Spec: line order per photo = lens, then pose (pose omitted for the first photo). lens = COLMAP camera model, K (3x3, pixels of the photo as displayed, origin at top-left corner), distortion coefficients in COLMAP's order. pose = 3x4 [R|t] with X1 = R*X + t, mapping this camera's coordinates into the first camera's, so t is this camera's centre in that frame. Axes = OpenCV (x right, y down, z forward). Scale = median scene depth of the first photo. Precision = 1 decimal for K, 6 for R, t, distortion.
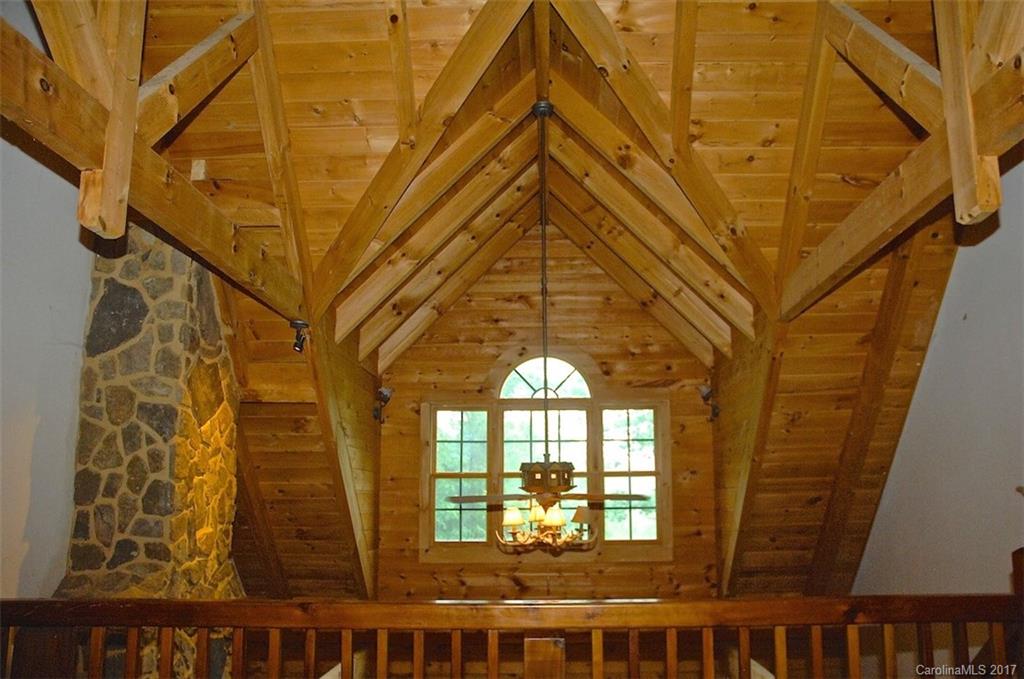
lens RADIAL K [[847.1, 0, 515.4], [0, 847.1, 368.2], [0, 0, 1]] dist [-0.075400, 0.005561]
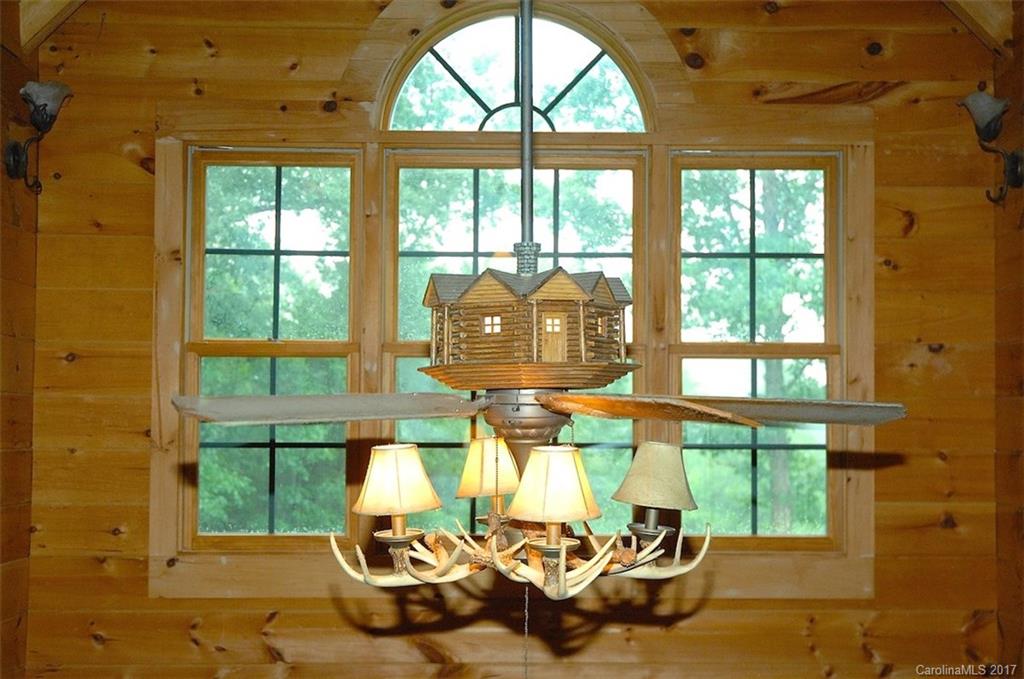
lens RADIAL K [[1453.7, 0, 512.0], [0, 1453.7, 339.5], [0, 0, 1]] dist [0.035452, 0.083365]
pose [[0.999222, 0.012559, 0.037381, 0.011830], [-0.016073, 0.995323, 0.095254, 0.064576], [-0.036010, -0.095781, 0.994751, 0.400721]]
